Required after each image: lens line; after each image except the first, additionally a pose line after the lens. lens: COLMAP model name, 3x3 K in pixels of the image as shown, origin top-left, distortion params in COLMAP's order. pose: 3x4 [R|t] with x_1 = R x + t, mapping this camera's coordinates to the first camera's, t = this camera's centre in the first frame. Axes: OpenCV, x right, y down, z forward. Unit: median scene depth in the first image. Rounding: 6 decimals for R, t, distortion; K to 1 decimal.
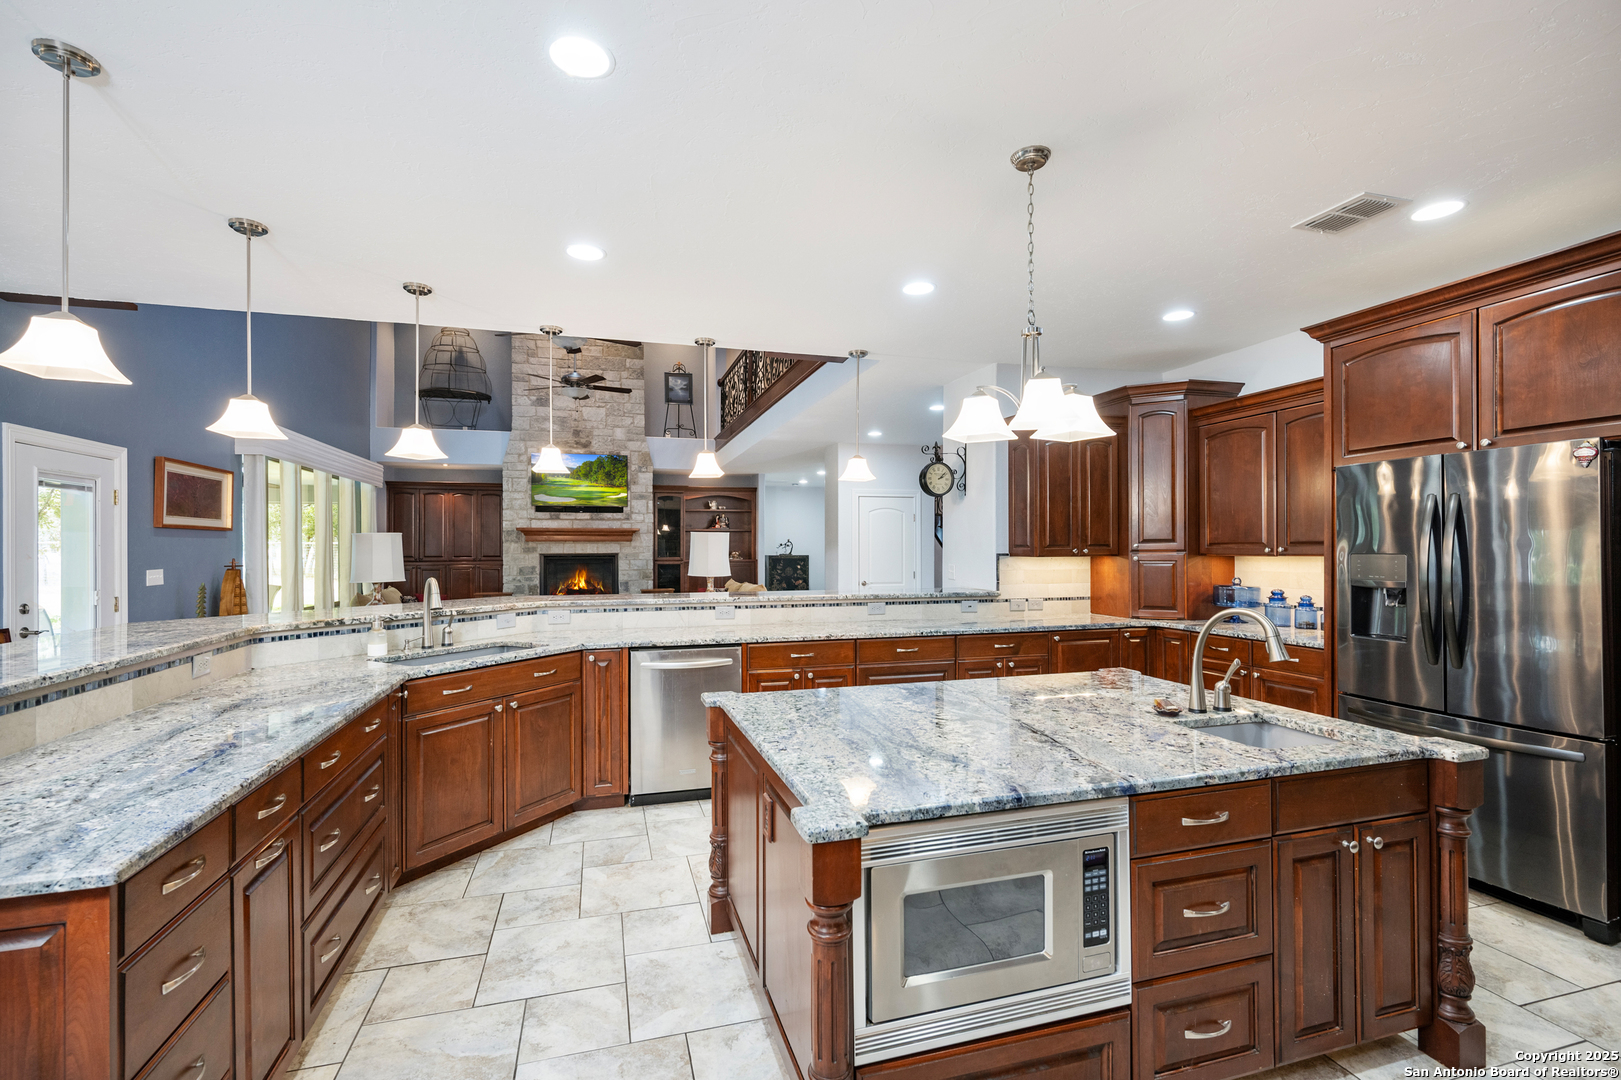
lens RADIAL K [[741.5, 0, 817.8], [0, 741.5, 545.7], [0, 0, 1]] dist [-0.002357, 0.000049]
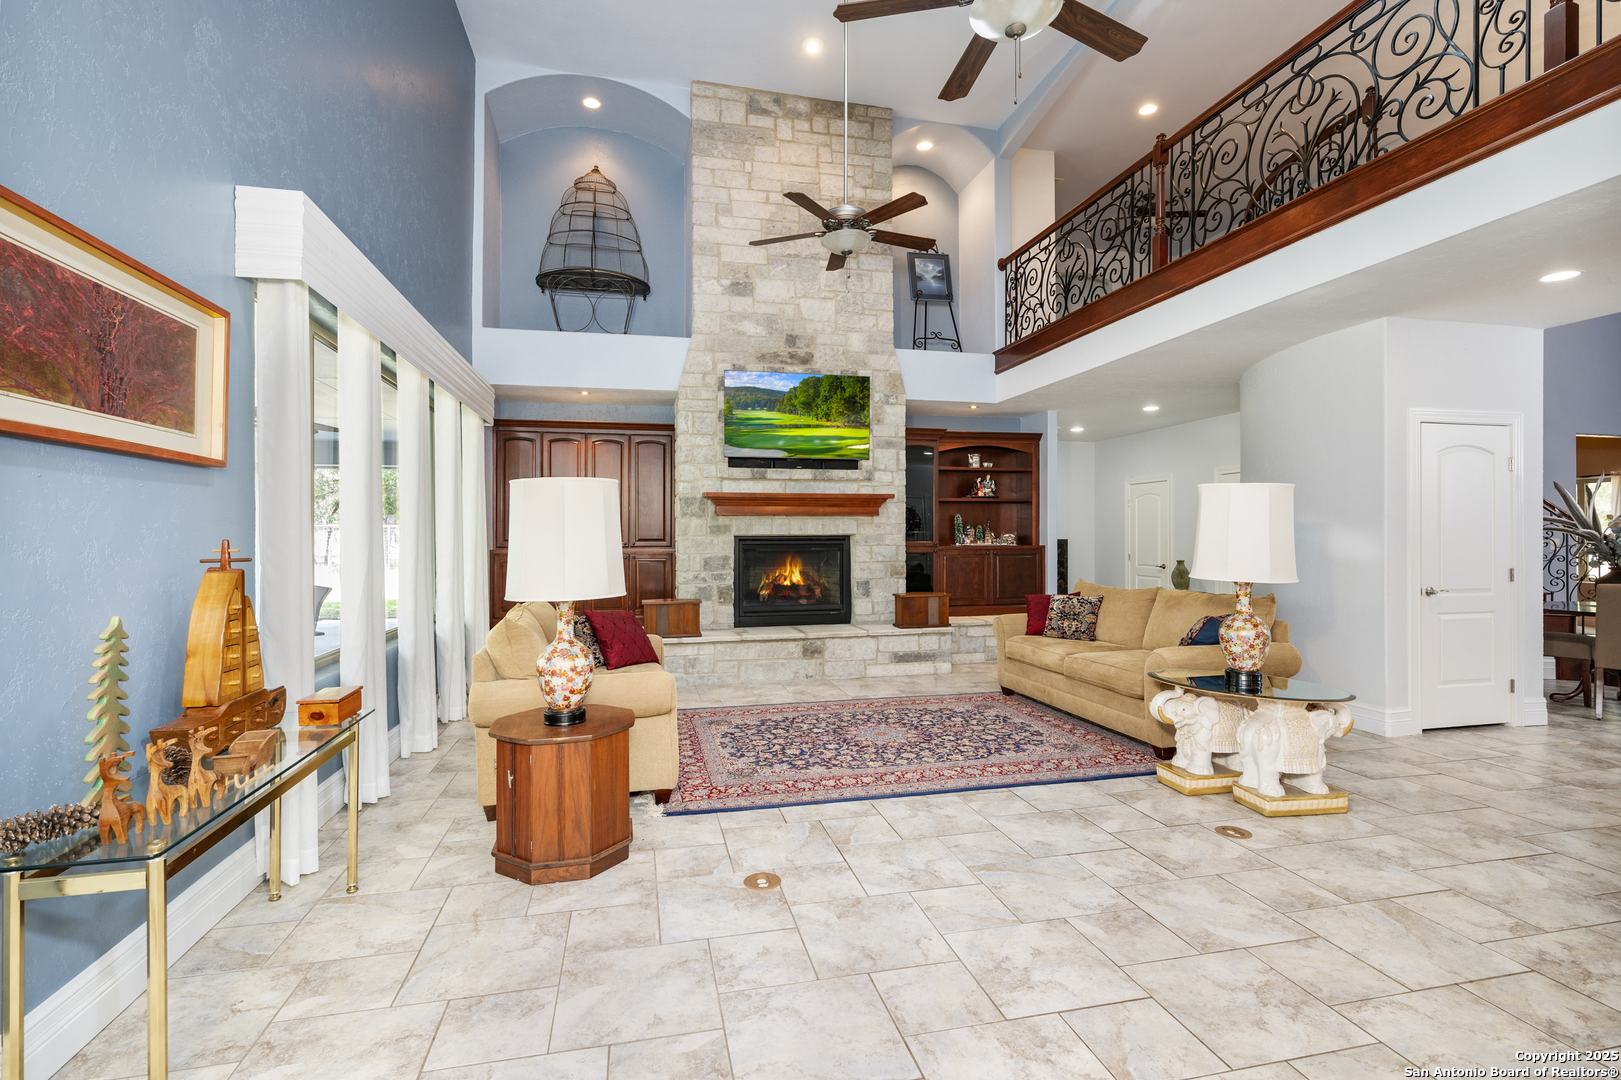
lens RADIAL K [[741.5, 0, 799.0], [0, 741.5, 532.7], [0, 0, 1]] dist [-0.002357, 0.000049]
pose [[0.998608, -0.002173, -0.052707, -0.286651], [0.002152, 0.999998, -0.000456, 0.009006], [0.052708, 0.000342, 0.998610, 0.382279]]
